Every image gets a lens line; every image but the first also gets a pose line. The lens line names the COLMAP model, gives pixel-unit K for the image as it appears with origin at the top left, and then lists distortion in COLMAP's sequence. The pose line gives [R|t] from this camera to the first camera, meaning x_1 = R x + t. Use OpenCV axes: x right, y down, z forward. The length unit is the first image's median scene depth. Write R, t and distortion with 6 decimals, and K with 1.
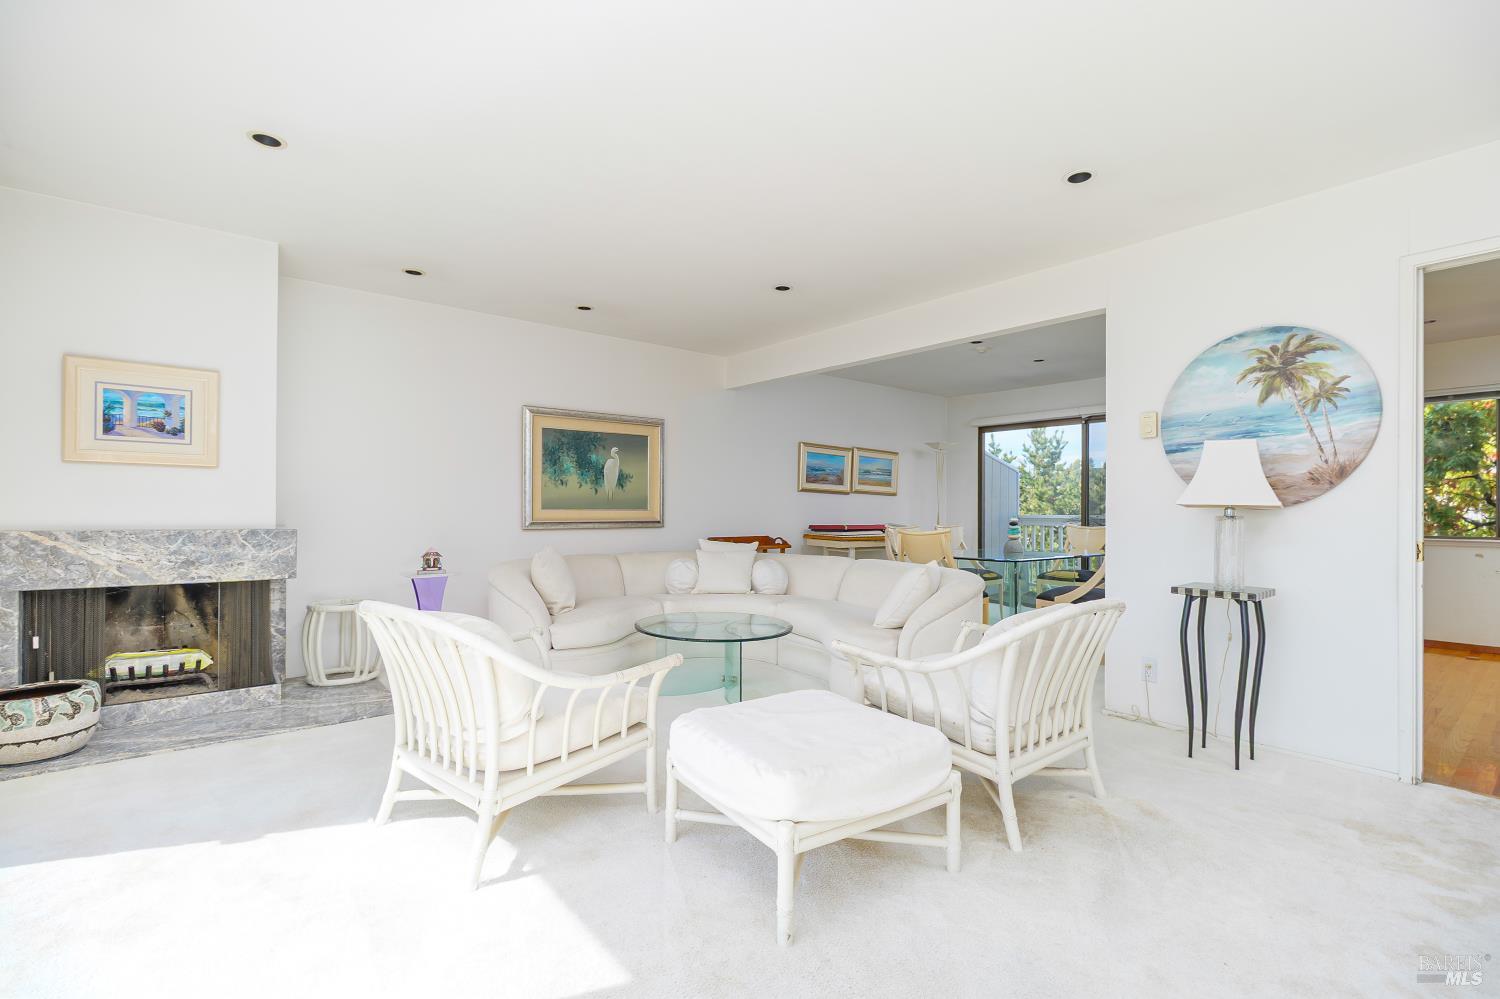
lens RADIAL K [[669.0, 0, 760.9], [0, 669.0, 509.3], [0, 0, 1]] dist [-0.000306, -0.000170]
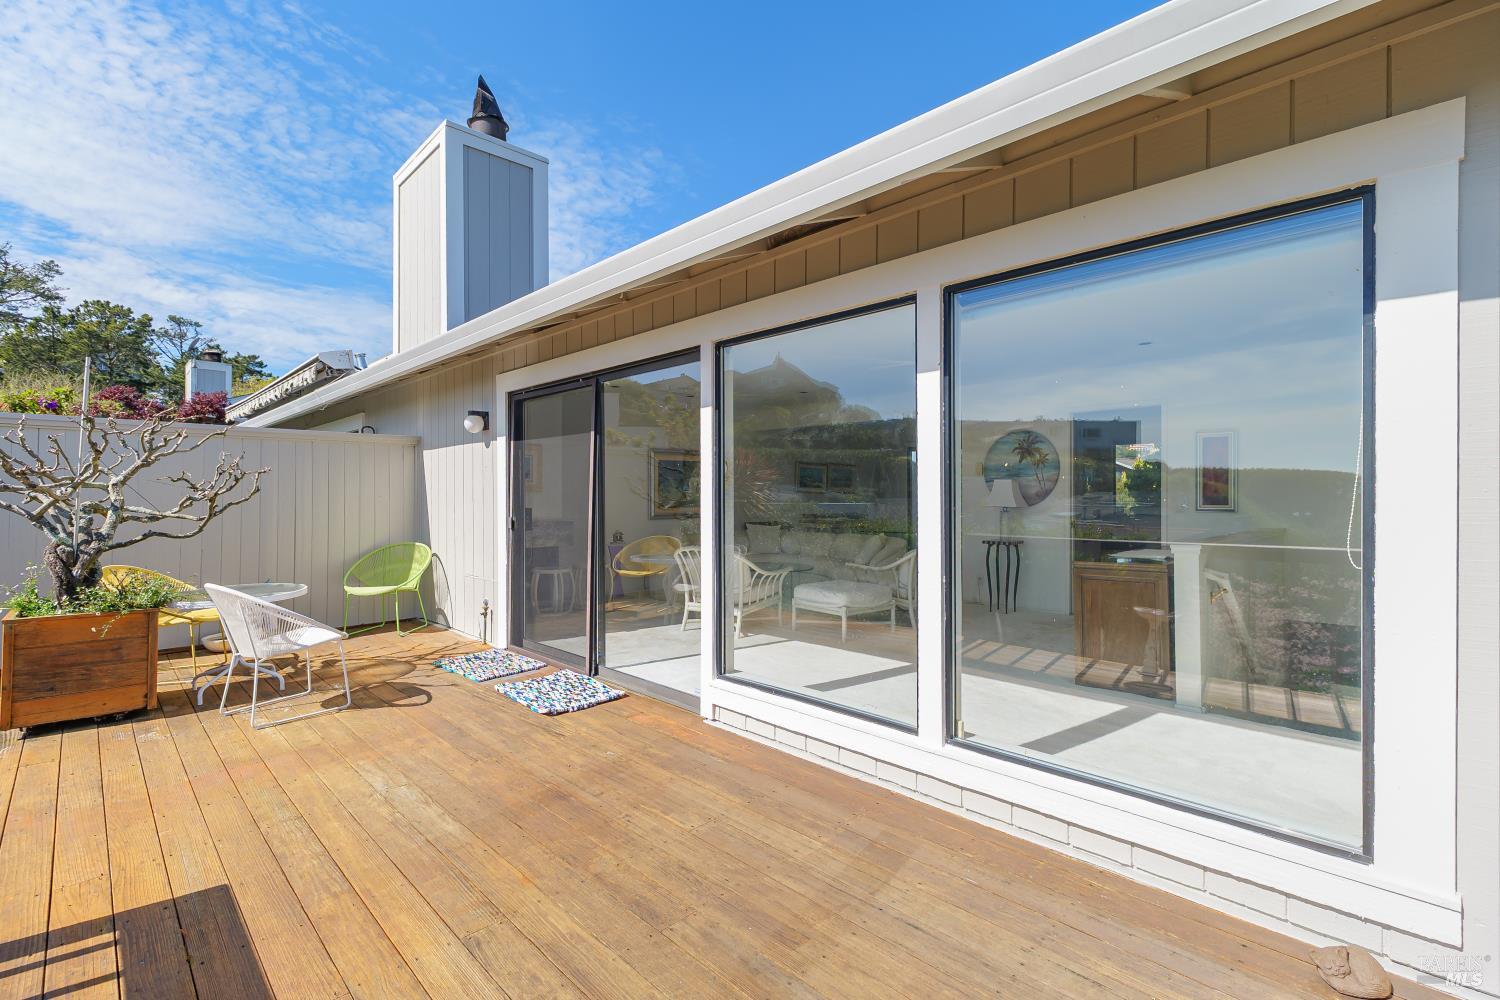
lens RADIAL K [[677.3, 0, 768.9], [0, 677.3, 469.4], [0, 0, 1]] dist [-0.000780, -0.000393]
pose [[0.995502, -0.004305, 0.094638, -0.357234], [0.007936, 0.999245, -0.038028, -0.051332], [-0.094403, 0.038608, 0.994785, -1.288237]]
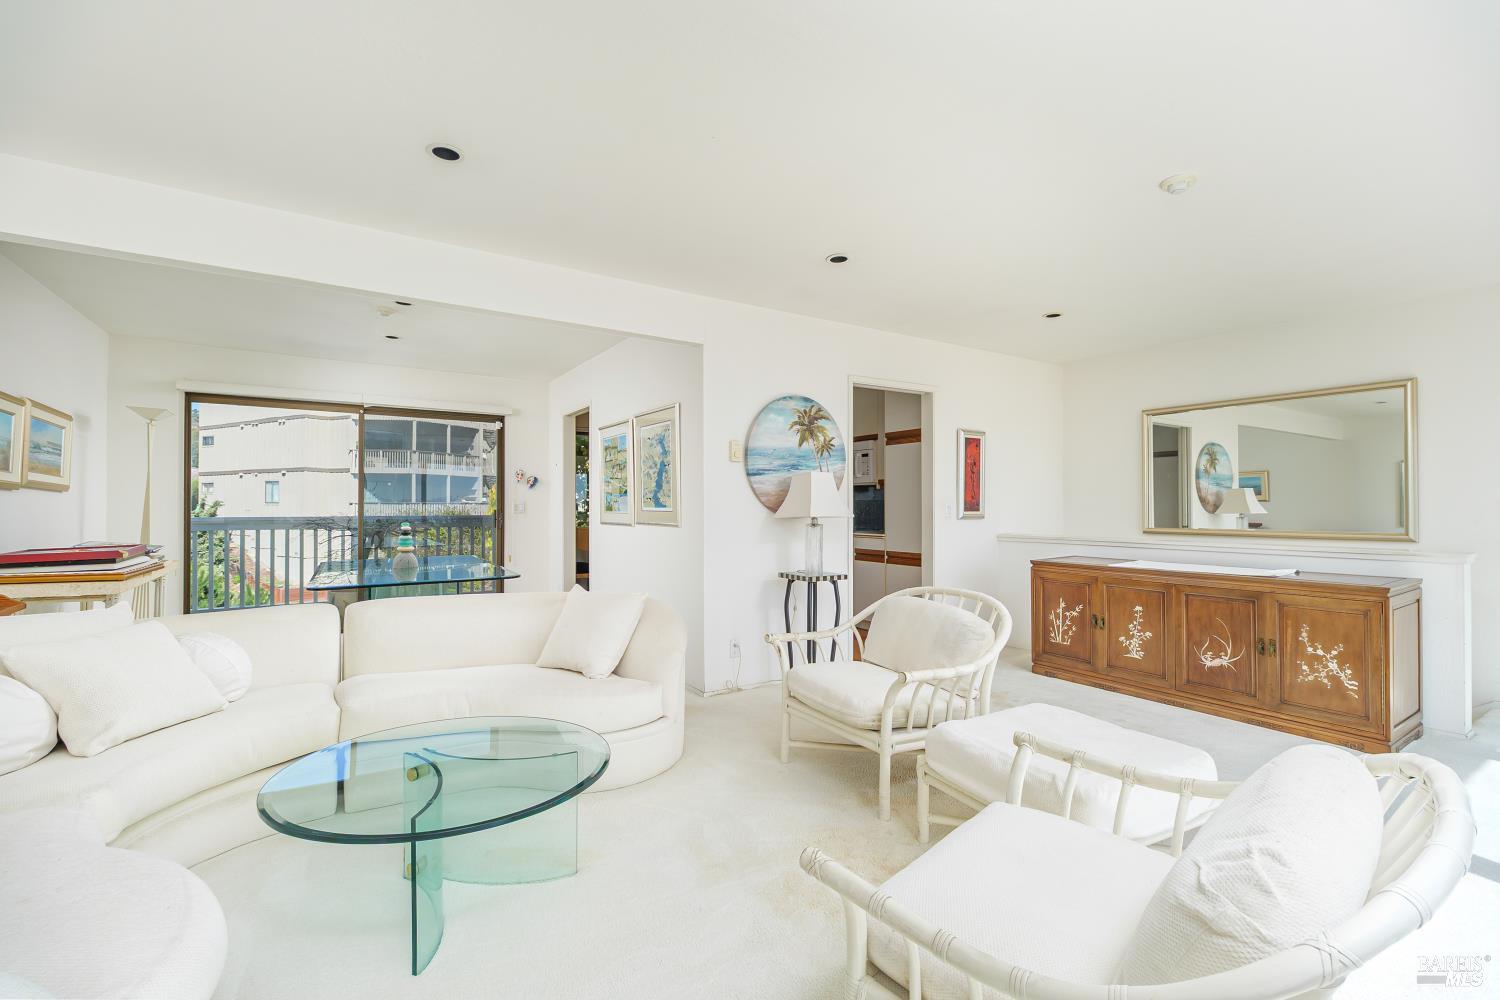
lens RADIAL K [[669.0, 0, 760.9], [0, 669.0, 509.8], [0, 0, 1]] dist [-0.000306, -0.000170]
pose [[0.134581, -0.009098, 0.990861, -0.731943], [-0.004301, 0.999943, 0.009766, -0.033737], [-0.990893, -0.005575, 0.134535, 0.890016]]
